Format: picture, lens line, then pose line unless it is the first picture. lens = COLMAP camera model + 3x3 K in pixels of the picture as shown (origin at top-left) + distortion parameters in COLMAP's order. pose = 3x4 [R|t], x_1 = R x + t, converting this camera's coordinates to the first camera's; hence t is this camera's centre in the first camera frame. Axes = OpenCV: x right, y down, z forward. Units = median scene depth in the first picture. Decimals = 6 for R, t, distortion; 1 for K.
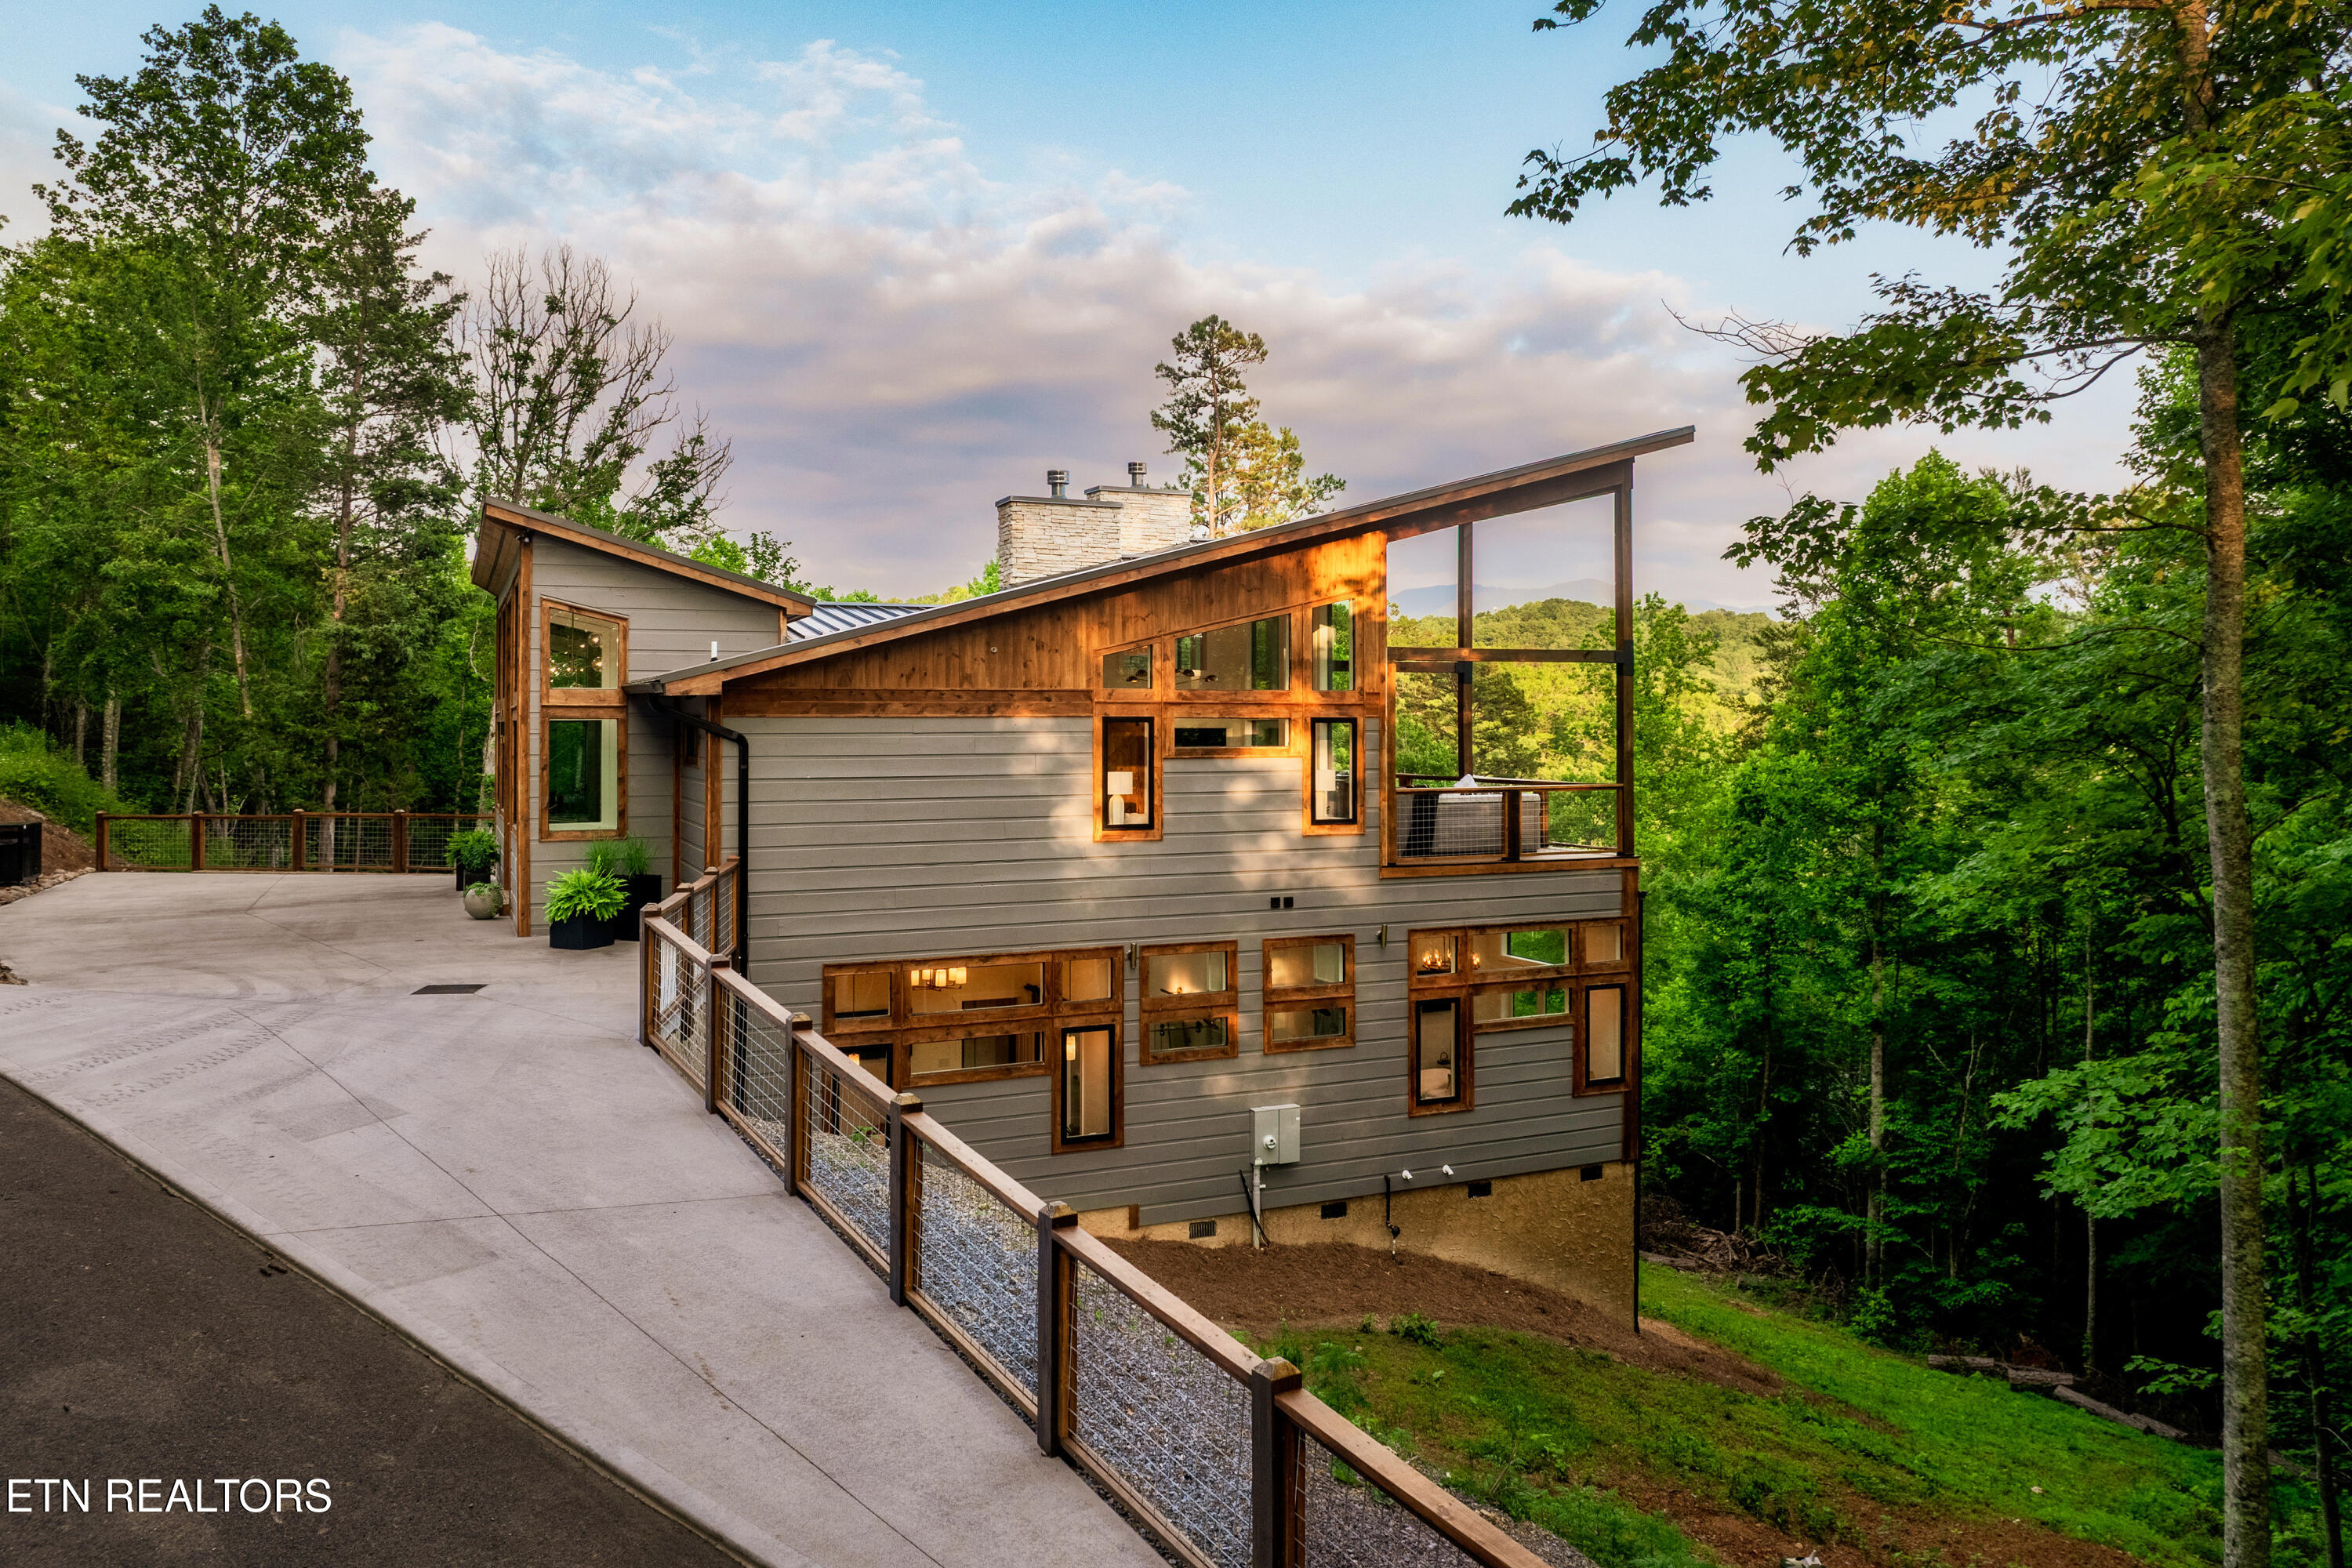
lens RADIAL K [[1643.0, 0, 1182.2], [0, 1643.0, 733.0], [0, 0, 1]] dist [-0.001465, -0.051430]
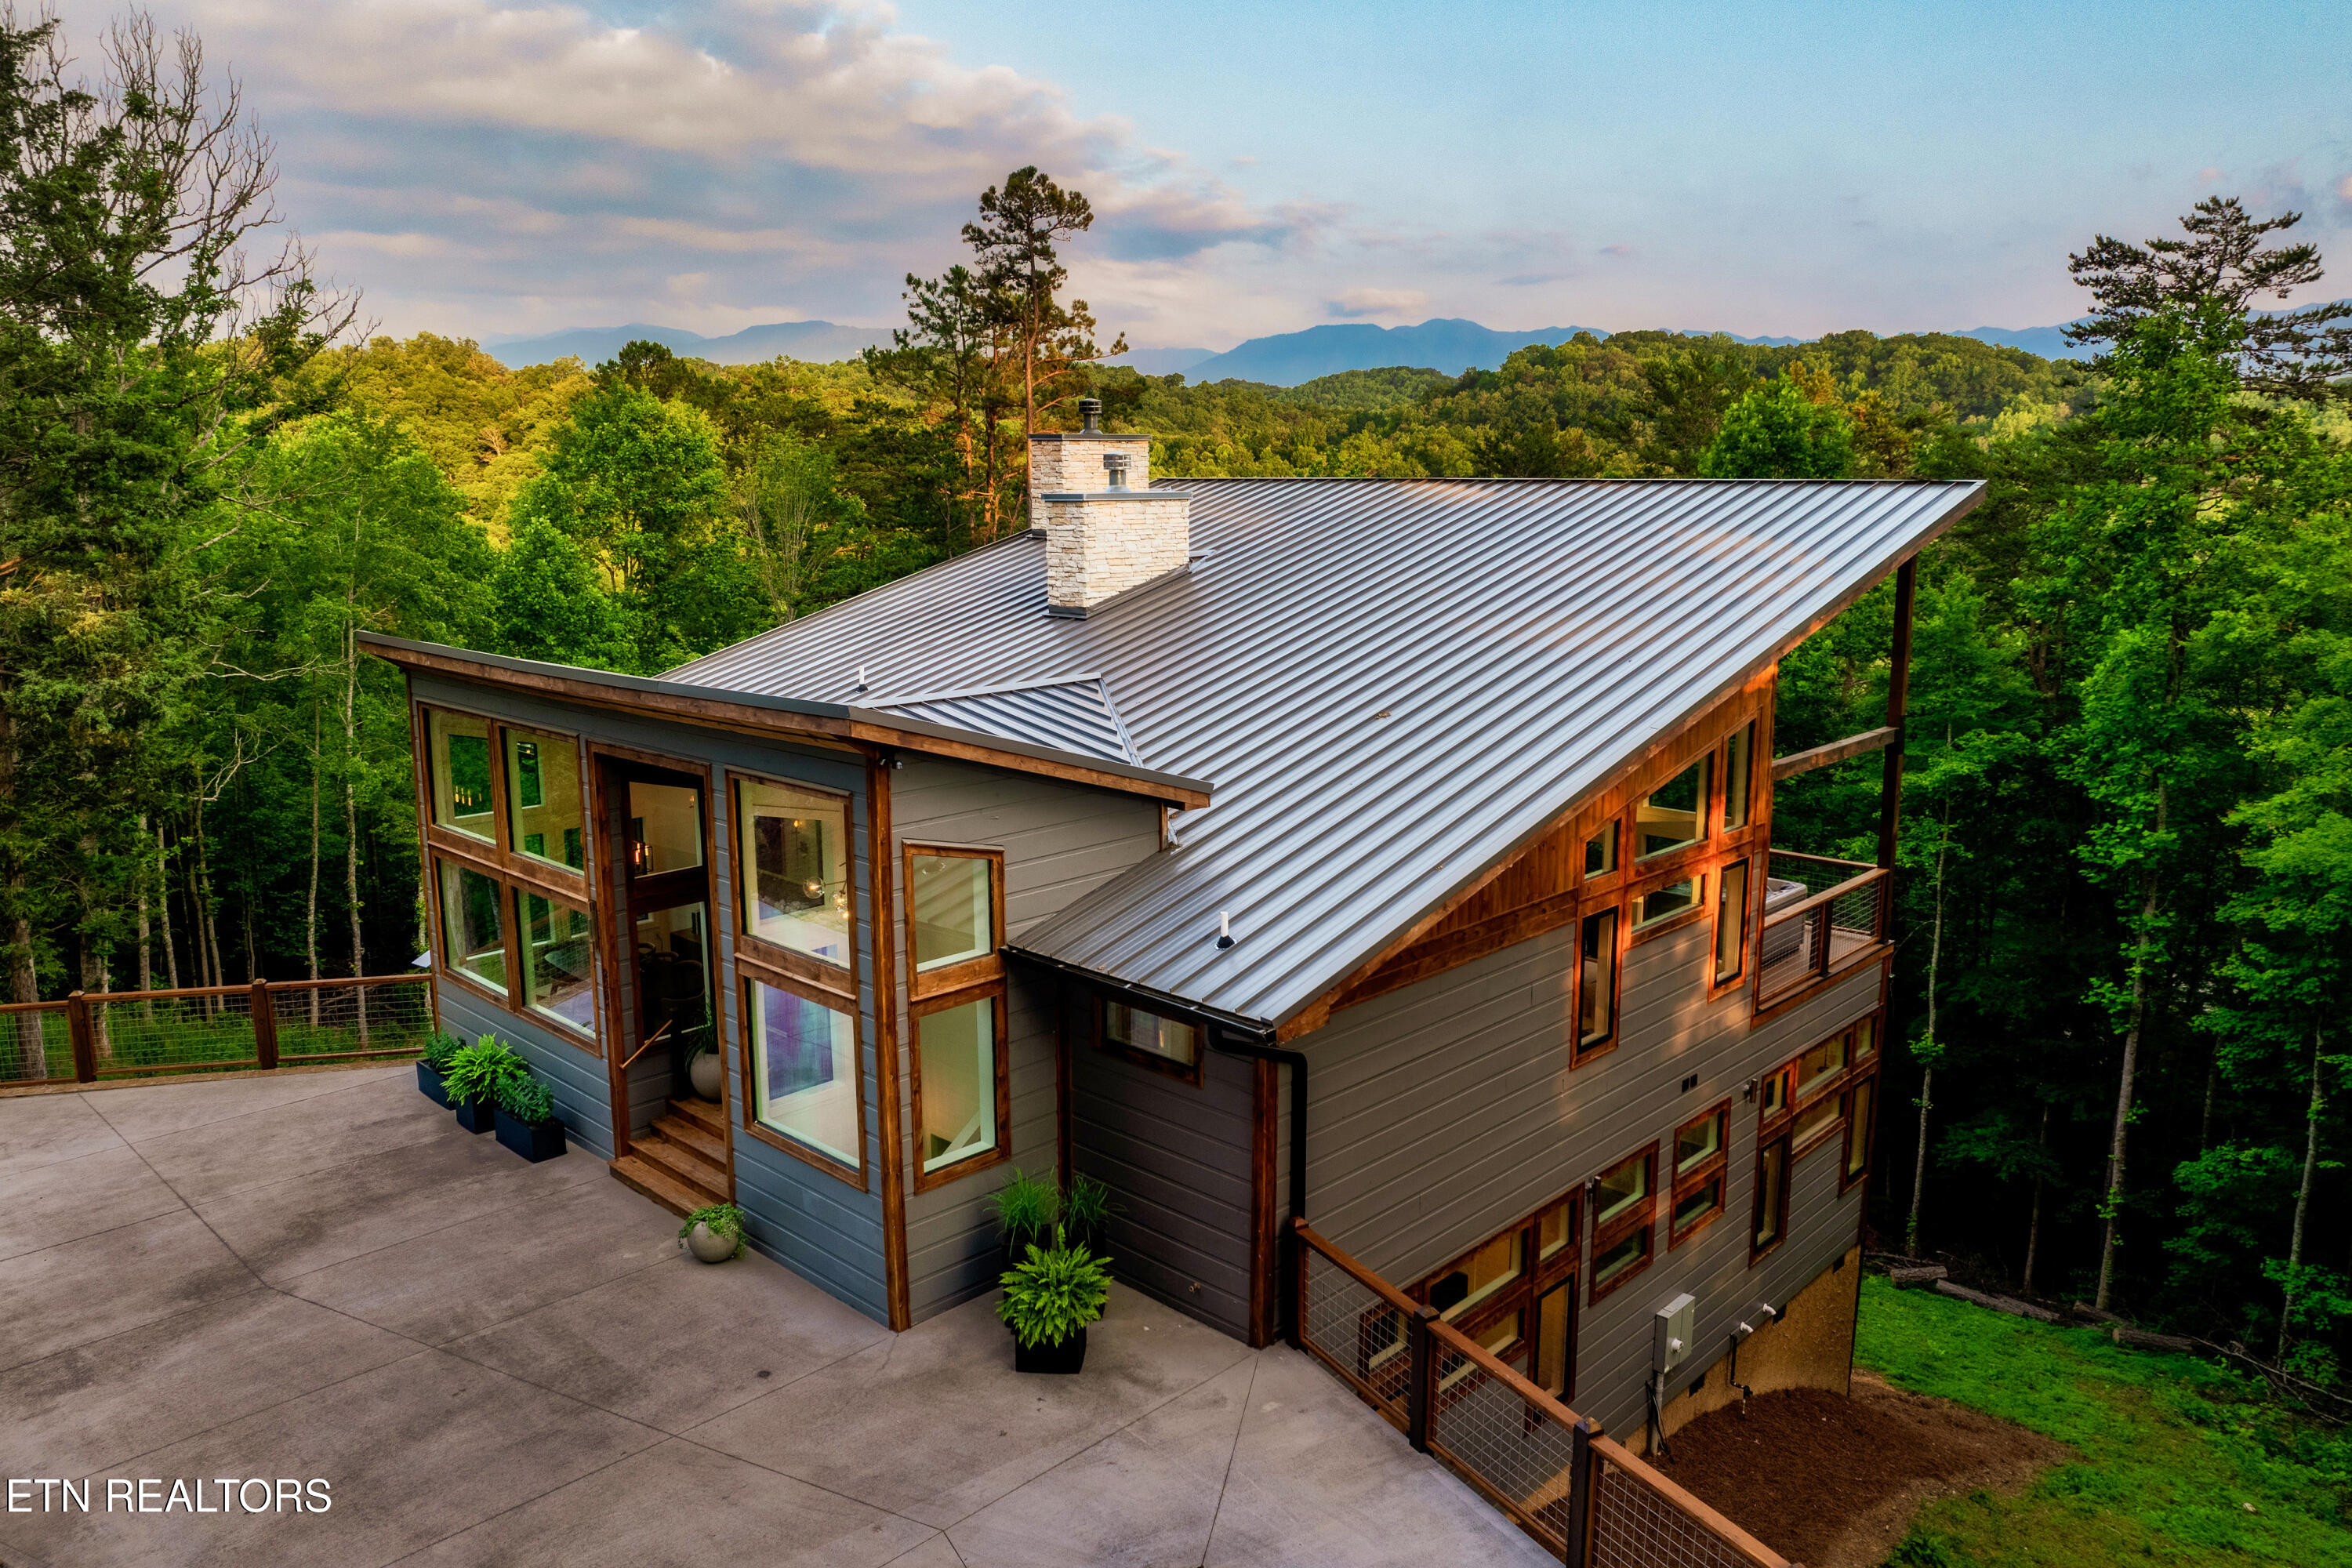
lens RADIAL K [[1641.7, 0, 1173.2], [0, 1641.7, 813.7], [0, 0, 1]] dist [-0.031805, 0.005398]
pose [[0.928744, -0.078464, 0.362322, -0.389568], [0.004164, 0.979491, 0.201444, -0.166147], [-0.370697, -0.185581, 0.910024, 0.274600]]
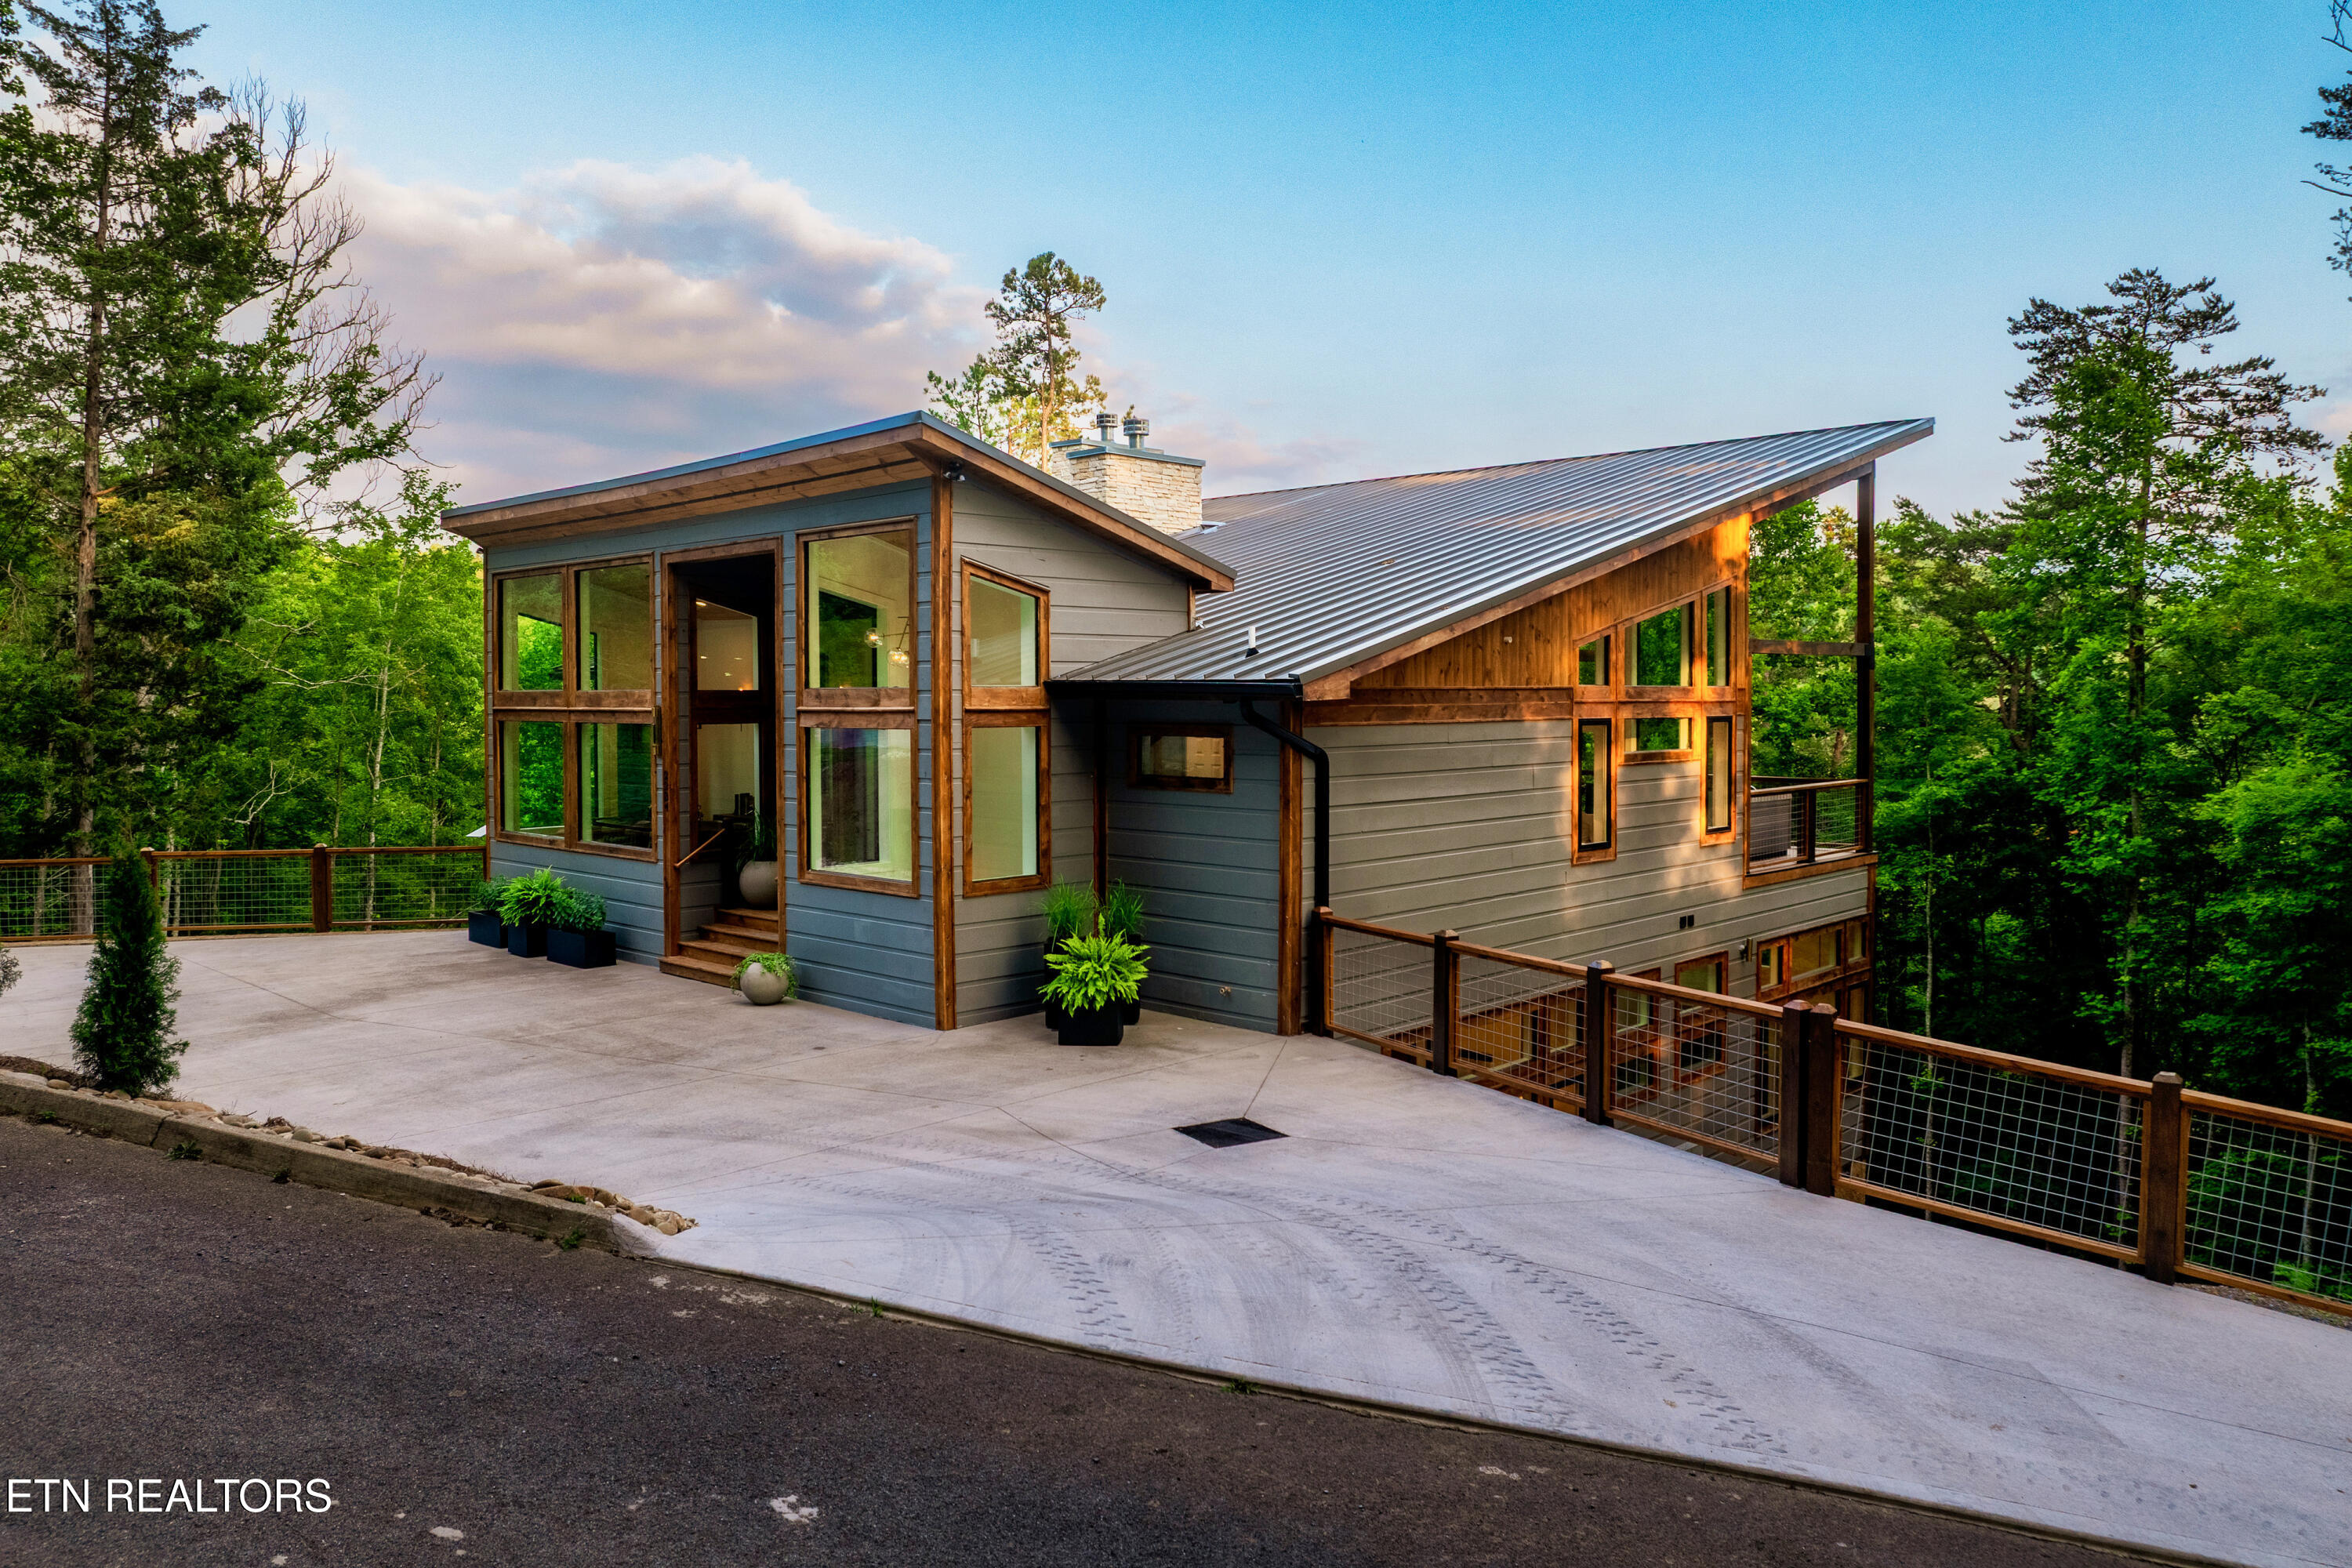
lens RADIAL K [[1654.2, 0, 1176.0], [0, 1654.2, 784.0], [0, 0, 1]] dist [-0.032365, 0.003092]
pose [[0.926407, -0.021485, 0.375910, -0.428689], [0.003212, 0.998785, 0.049169, -0.014331], [-0.376509, -0.044343, 0.925351, 0.213355]]
